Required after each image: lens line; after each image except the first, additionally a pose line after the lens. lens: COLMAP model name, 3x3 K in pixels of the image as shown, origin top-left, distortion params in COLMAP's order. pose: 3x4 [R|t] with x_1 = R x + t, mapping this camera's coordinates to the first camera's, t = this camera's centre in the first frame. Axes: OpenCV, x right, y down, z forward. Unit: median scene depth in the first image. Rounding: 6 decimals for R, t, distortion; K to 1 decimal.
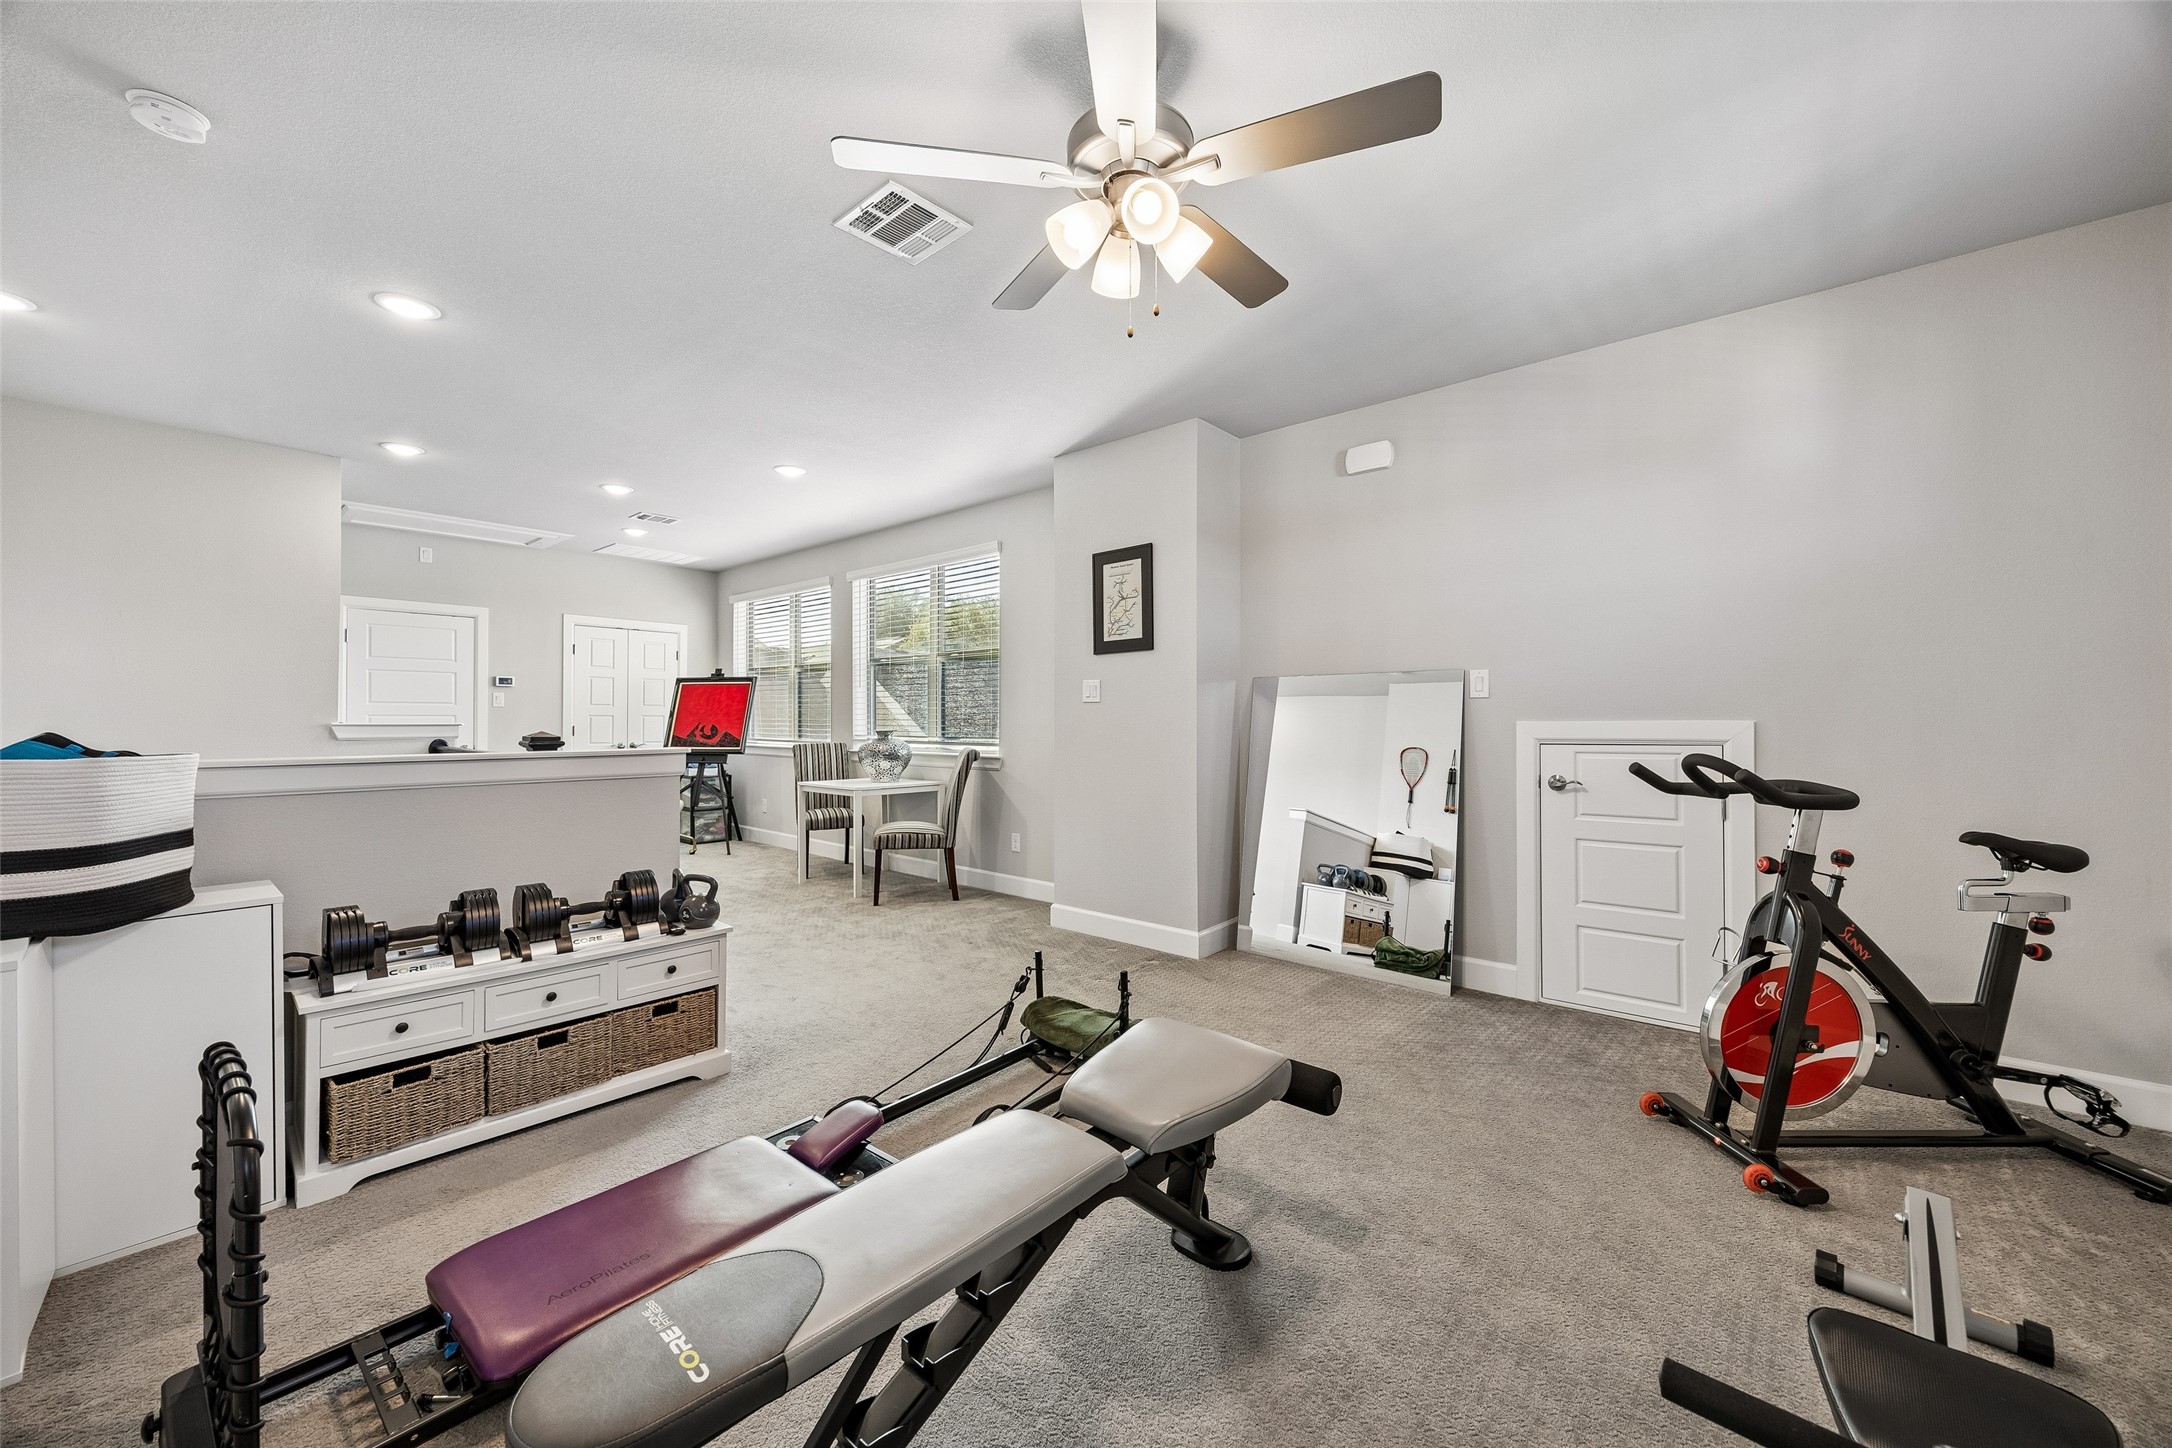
lens RADIAL K [[829.1, 0, 1083.4], [0, 829.1, 721.9], [0, 0, 1]] dist [-0.001385, -0.000780]
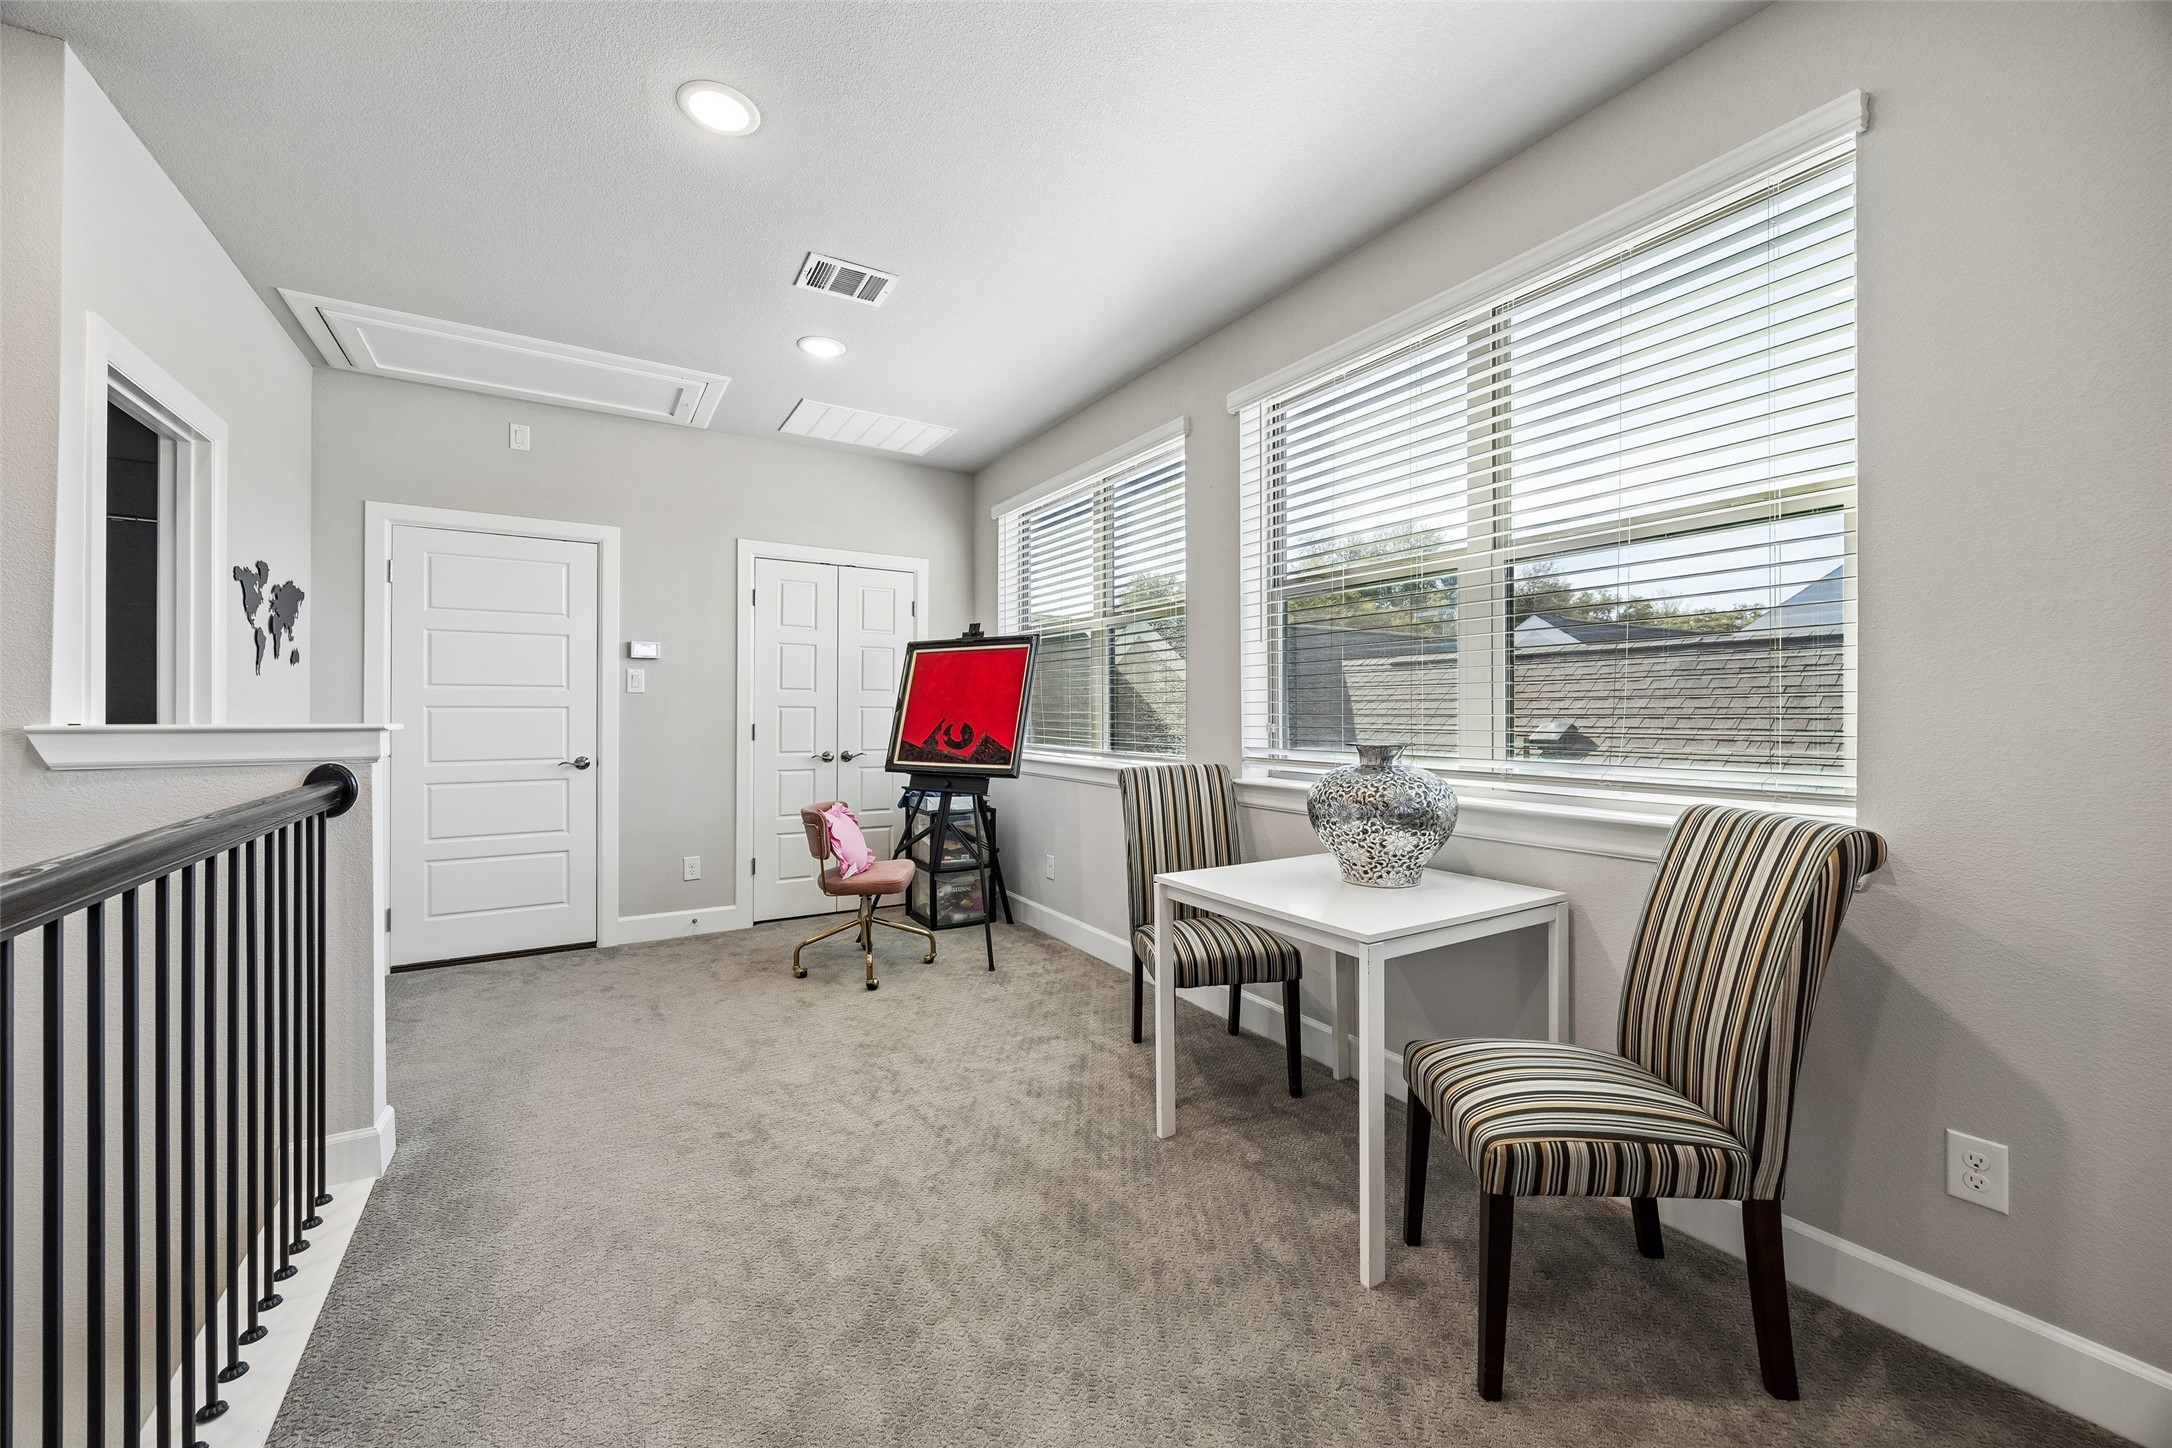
lens RADIAL K [[829.1, 0, 1087.3], [0, 829.1, 714.9], [0, 0, 1]] dist [-0.001385, -0.000780]
pose [[0.958839, 0.000490, -0.283949, -0.208158], [0.000155, 0.999997, 0.002252, -0.002884], [0.283949, -0.002203, 0.958837, 0.485435]]
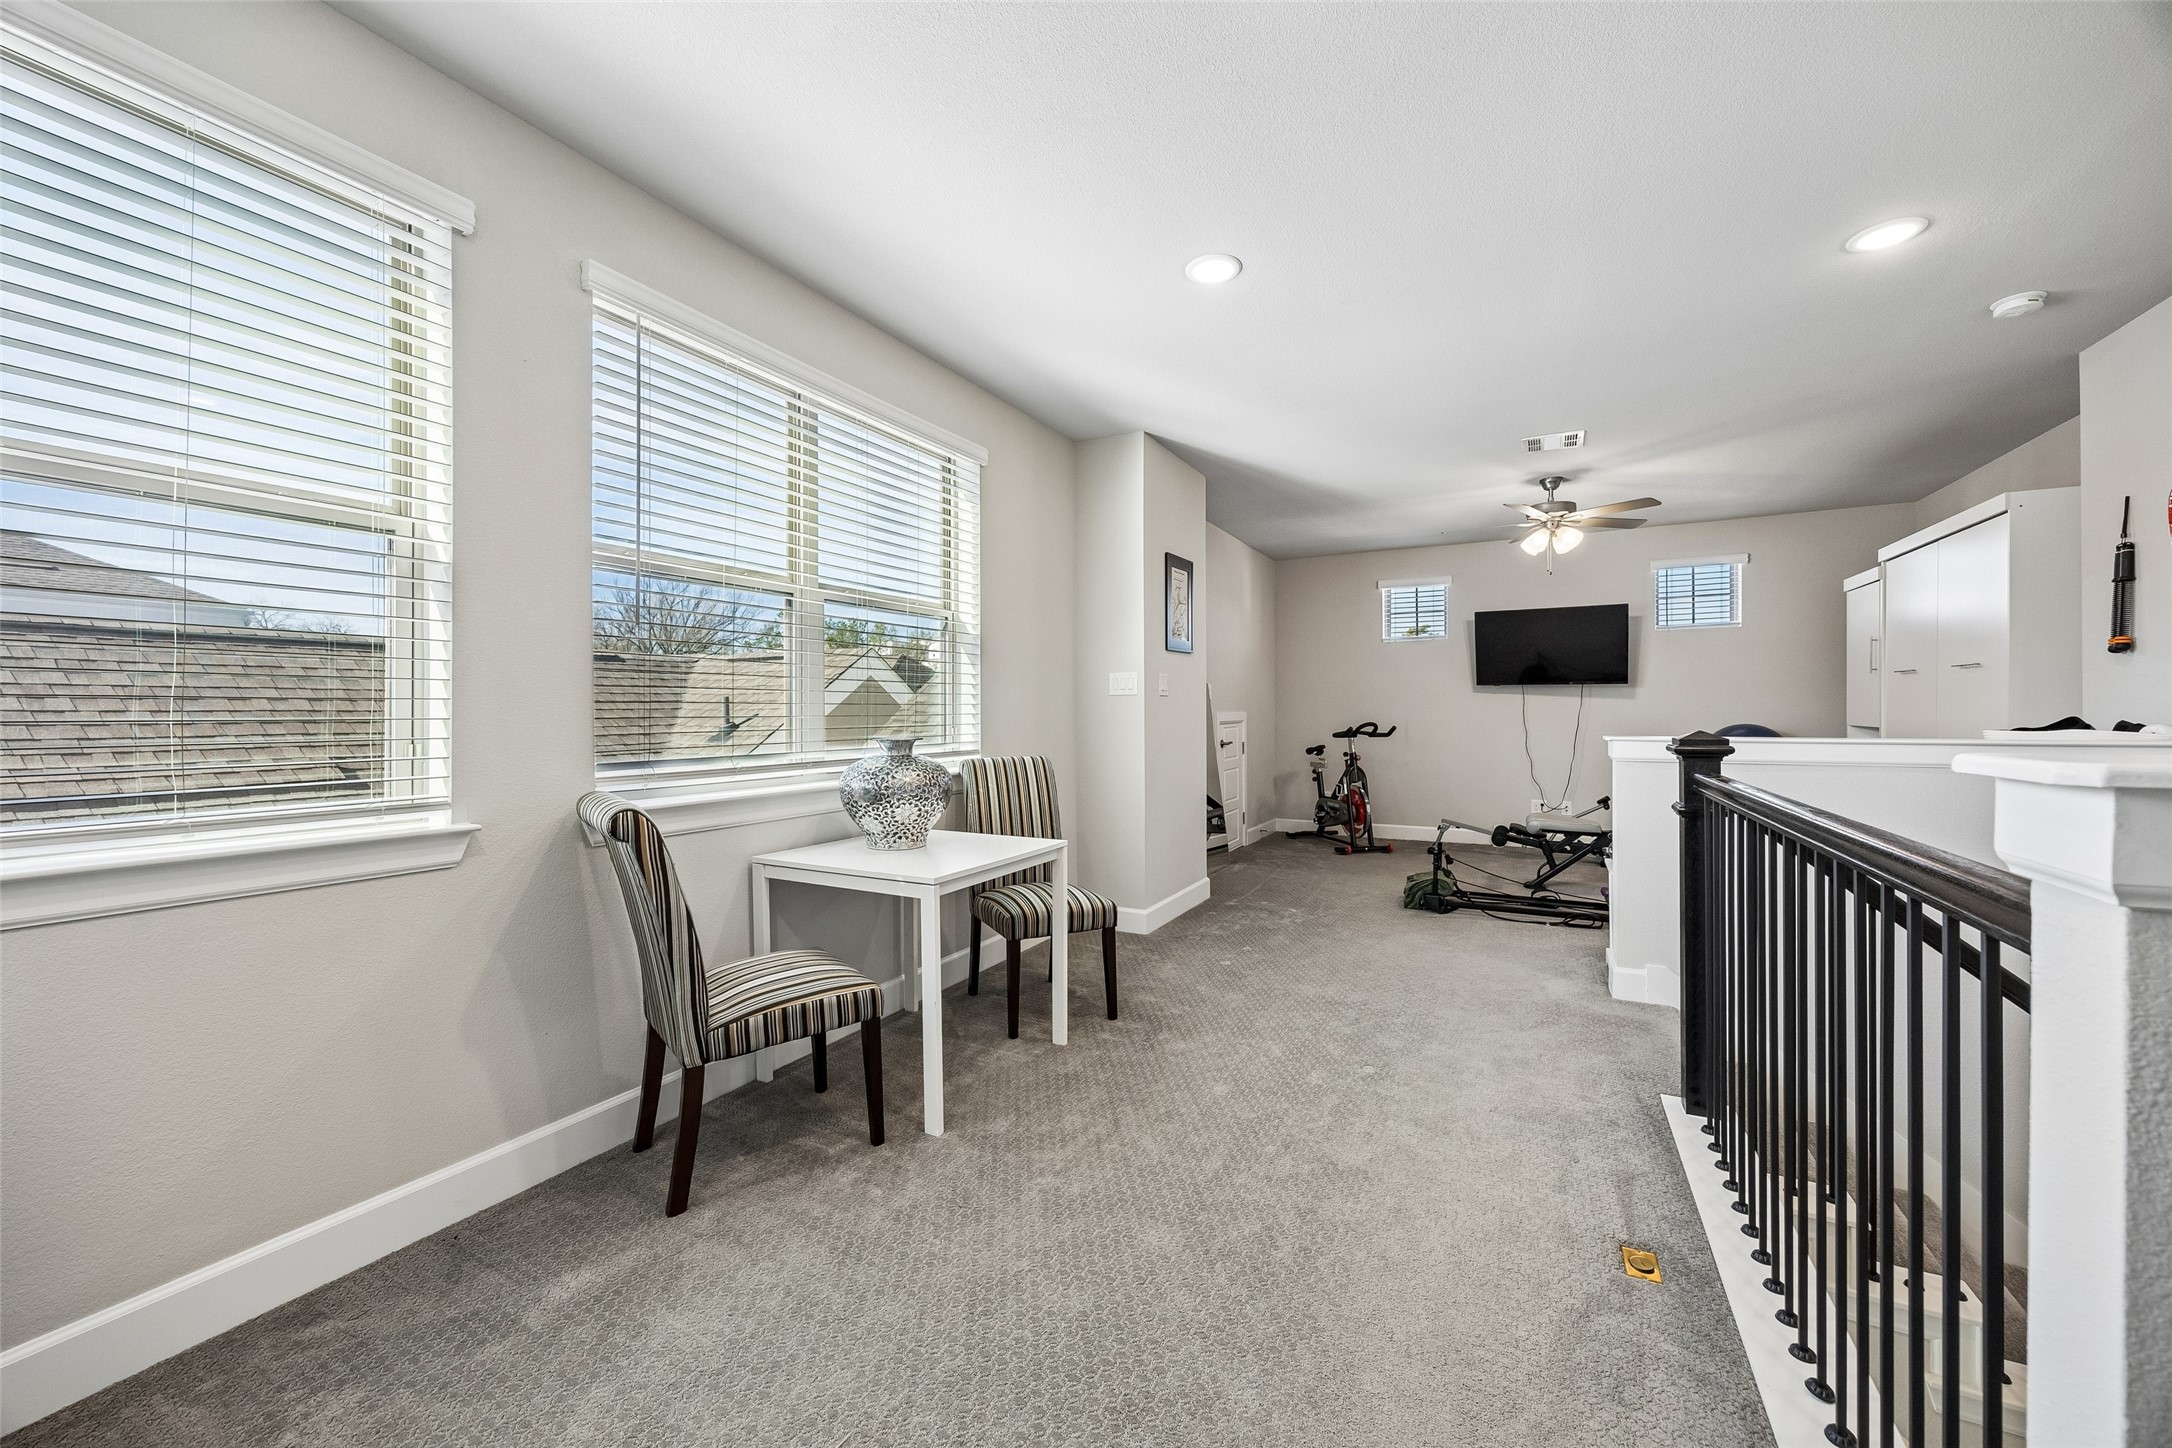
lens RADIAL K [[829.1, 0, 1084.6], [0, 829.1, 722.0], [0, 0, 1]] dist [-0.001385, -0.000780]
pose [[-0.213297, -0.004637, 0.976976, -0.577660], [0.008110, 0.999946, 0.006516, -0.001511], [-0.976954, 0.009313, -0.213248, 0.796373]]
